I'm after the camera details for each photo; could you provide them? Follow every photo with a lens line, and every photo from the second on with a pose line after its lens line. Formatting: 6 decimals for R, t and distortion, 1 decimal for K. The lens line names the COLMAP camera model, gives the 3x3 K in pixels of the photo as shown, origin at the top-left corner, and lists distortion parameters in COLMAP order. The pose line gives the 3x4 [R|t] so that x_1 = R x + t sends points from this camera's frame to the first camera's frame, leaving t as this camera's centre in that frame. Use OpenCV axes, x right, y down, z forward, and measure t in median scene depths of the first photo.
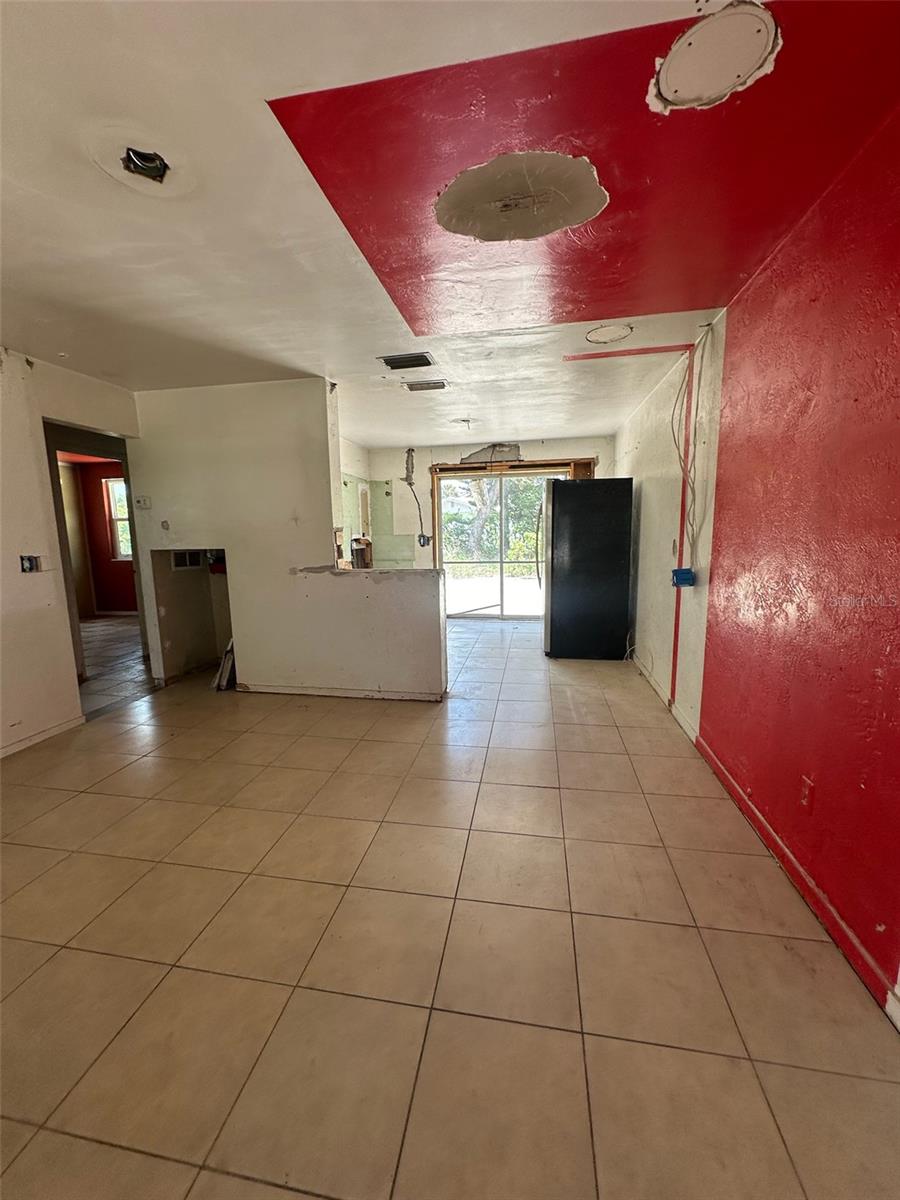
lens RADIAL K [[478.4, 0, 449.9], [0, 478.4, 601.0], [0, 0, 1]] dist [-0.005458, 0.001172]
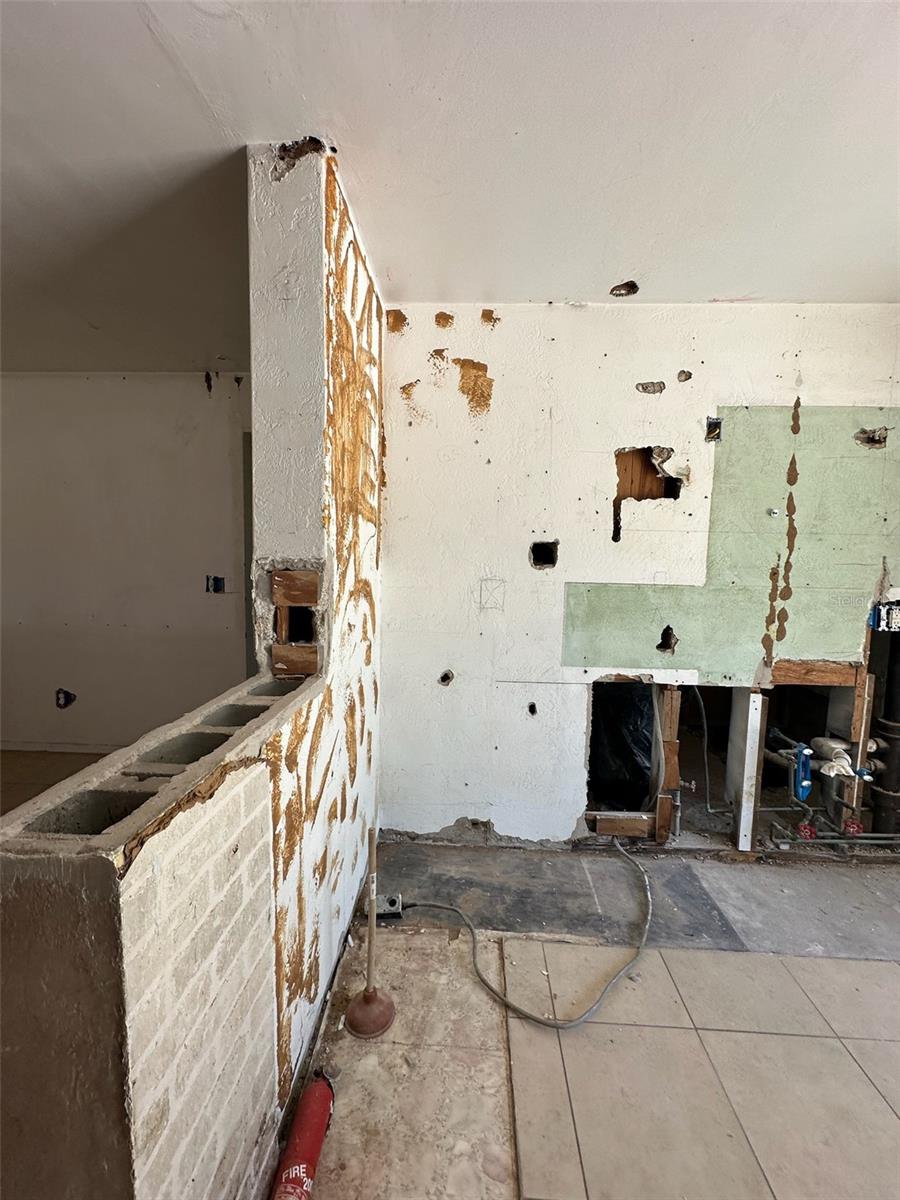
lens RADIAL K [[478.4, 0, 447.6], [0, 478.4, 599.8], [0, 0, 1]] dist [-0.005458, 0.001172]
pose [[0.130362, 0.112543, -0.985058, 0.115349], [-0.171881, 0.981058, 0.089339, -0.144722], [0.976454, 0.157667, 0.147237, 0.879535]]
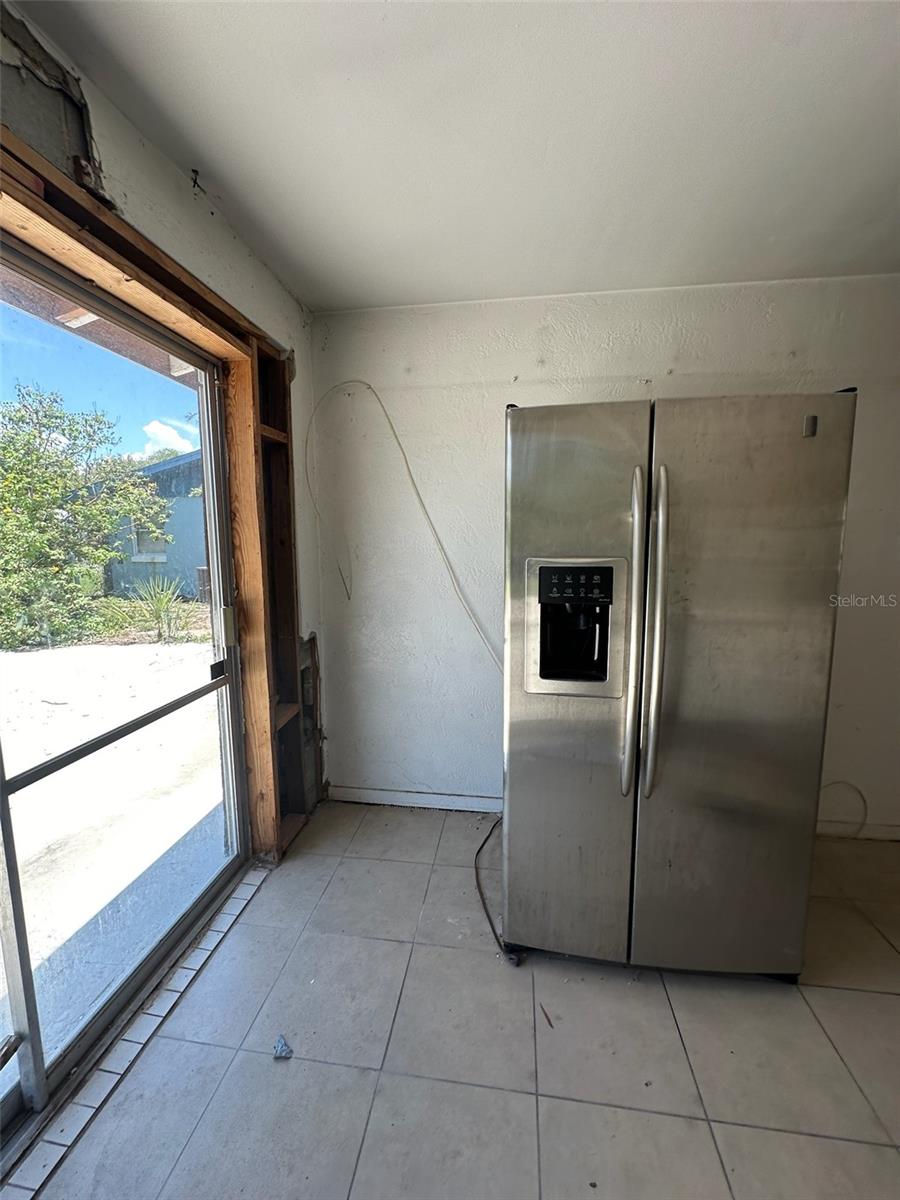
lens RADIAL K [[478.4, 0, 453.7], [0, 478.4, 599.4], [0, 0, 1]] dist [-0.005458, 0.001172]
pose [[-0.042037, -0.109391, 0.993110, -0.071787], [0.153858, 0.981423, 0.114616, -0.204754], [-0.987198, 0.157616, -0.024425, 1.258223]]
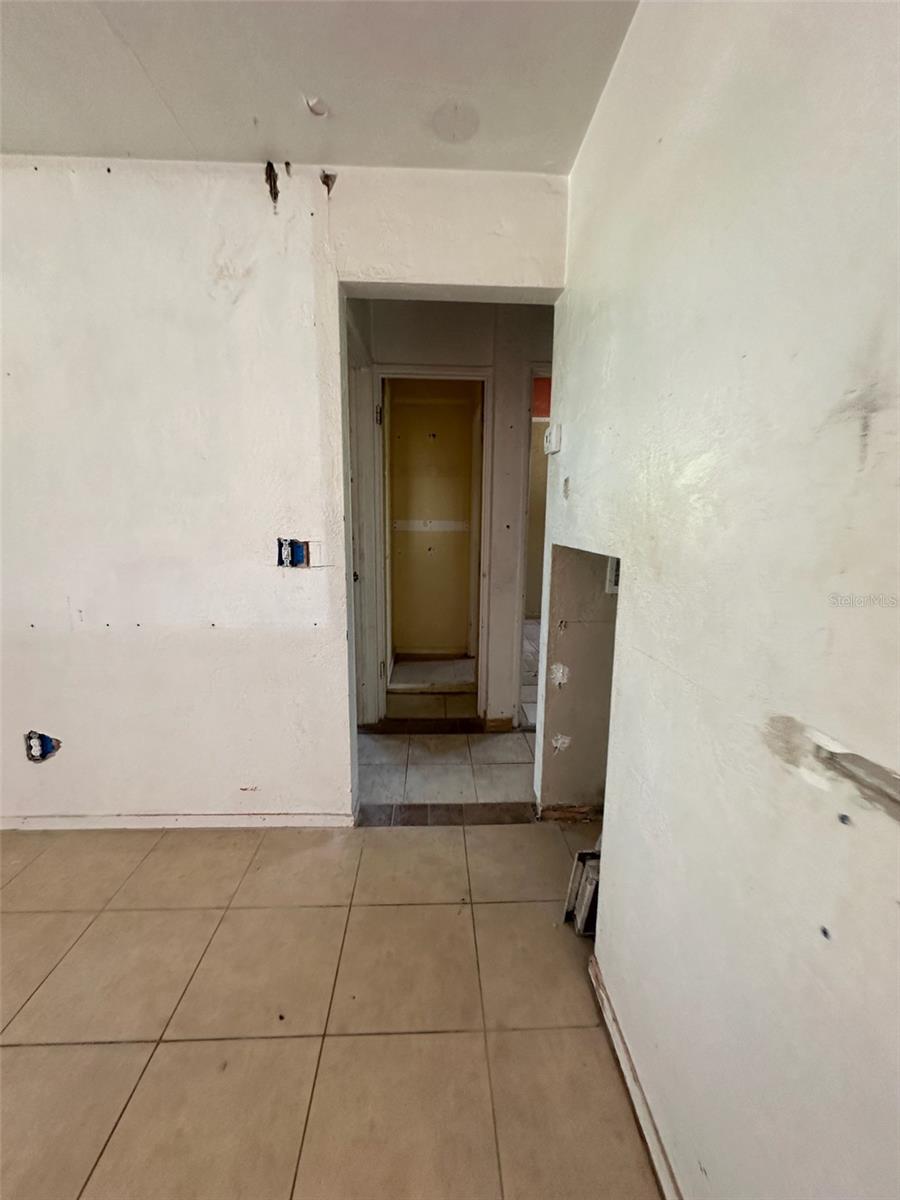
lens RADIAL K [[478.4, 0, 450.1], [0, 478.4, 600.2], [0, 0, 1]] dist [-0.005458, 0.001172]
pose [[0.211779, 0.189814, -0.958708, -0.166551], [-0.158422, 0.974652, 0.157975, -0.096403], [0.964392, 0.118424, 0.236482, 0.695614]]
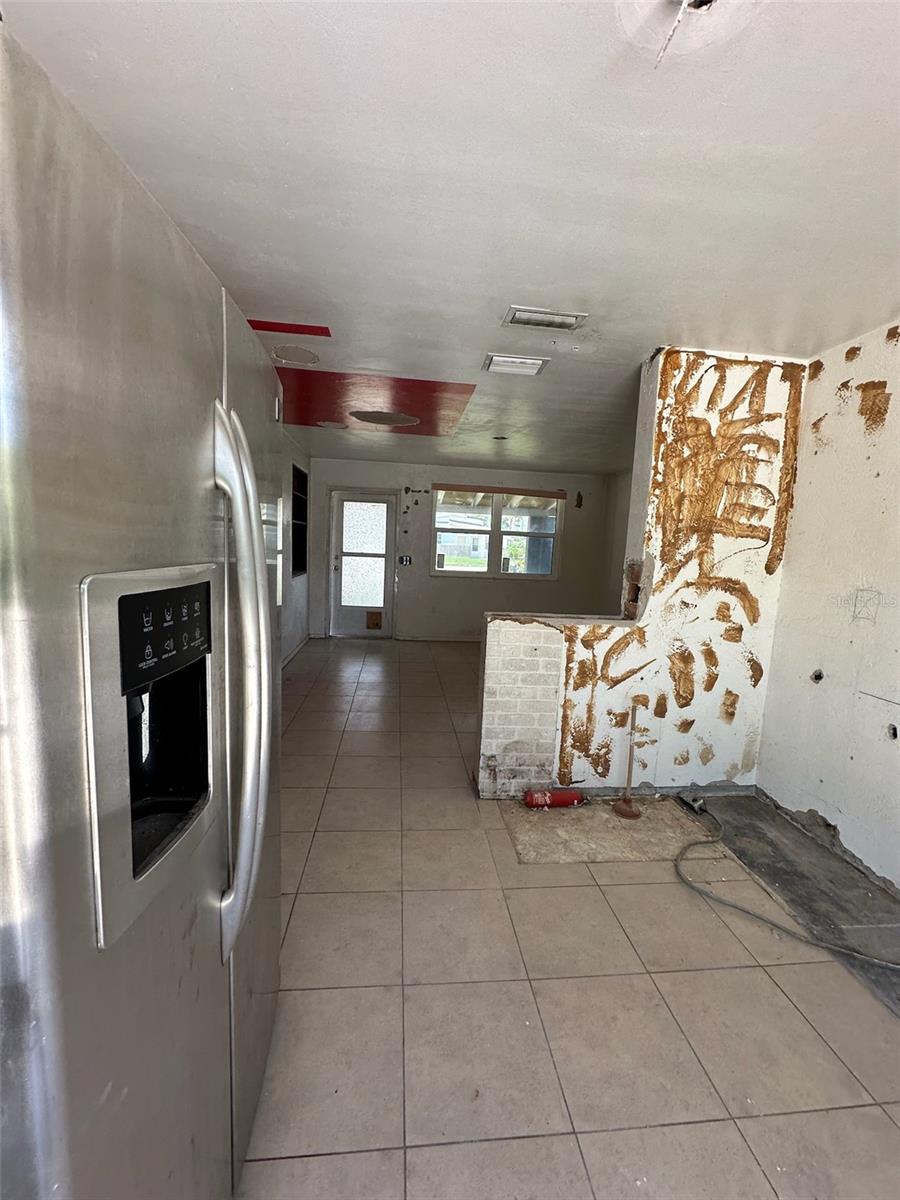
lens RADIAL K [[478.4, 0, 448.8], [0, 478.4, 599.7], [0, 0, 1]] dist [-0.005458, 0.001172]
pose [[-0.960622, 0.007038, -0.277769, 0.188218], [-0.068853, 0.962471, 0.262505, -0.216472], [0.269192, 0.271293, -0.924086, 1.316055]]
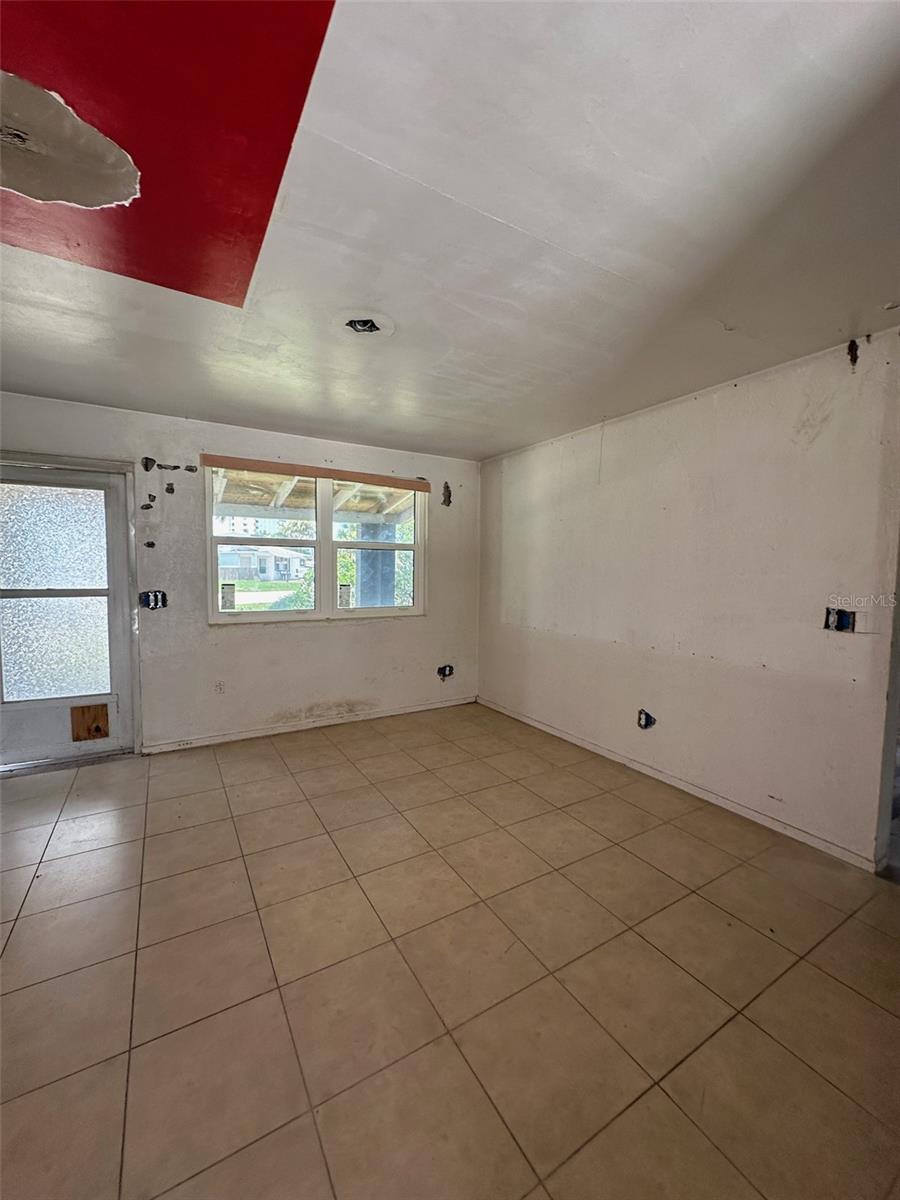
lens RADIAL K [[478.4, 0, 450.4], [0, 478.4, 599.8], [0, 0, 1]] dist [-0.005458, 0.001172]
pose [[-0.755209, 0.052901, -0.653346, 0.047719], [-0.095645, 0.977177, 0.189679, -0.127116], [0.648469, 0.205736, -0.732912, 0.756228]]
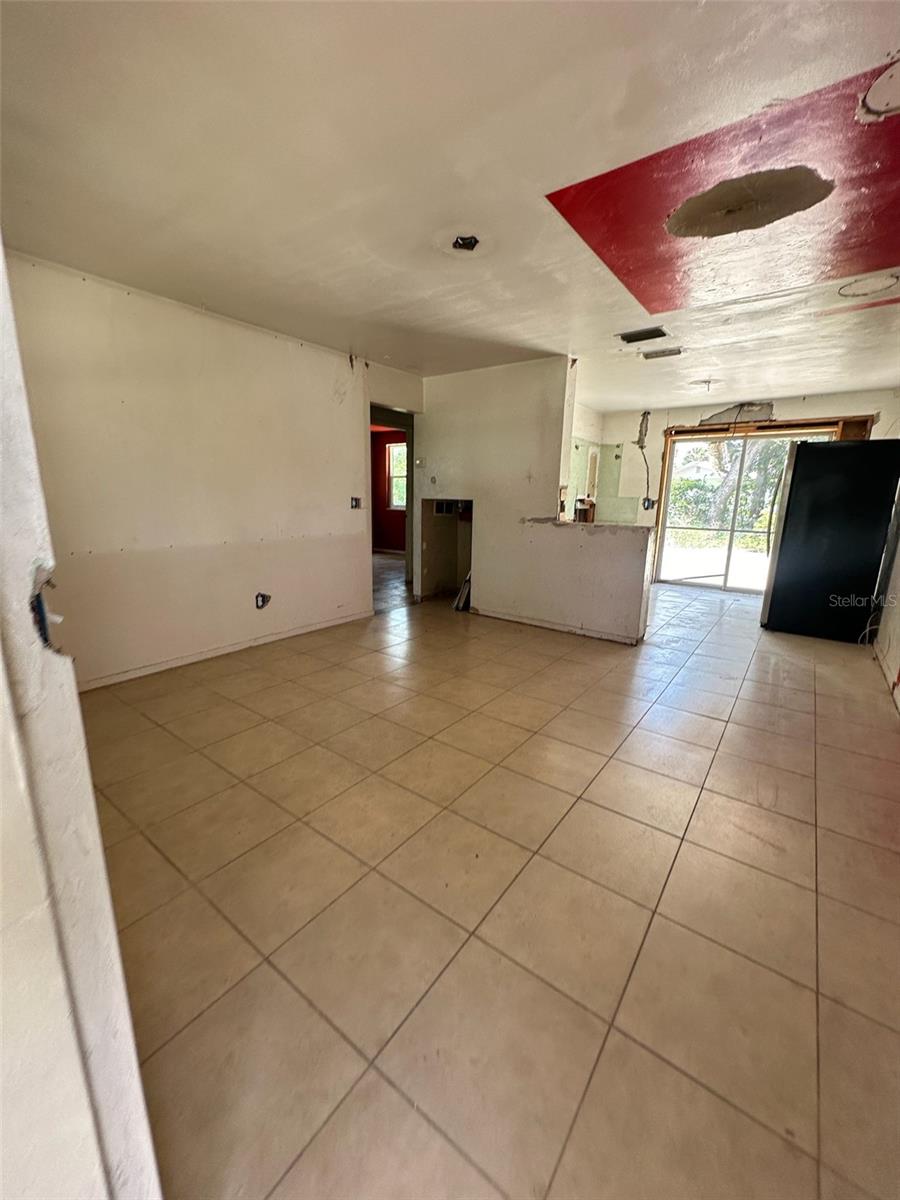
lens RADIAL K [[478.4, 0, 448.4], [0, 478.4, 600.3], [0, 0, 1]] dist [-0.005458, 0.001172]
pose [[0.892111, 0.131638, -0.432215, 0.048139], [-0.101213, 0.990530, 0.092773, 0.037708], [0.440334, -0.039018, 0.896986, -0.156074]]
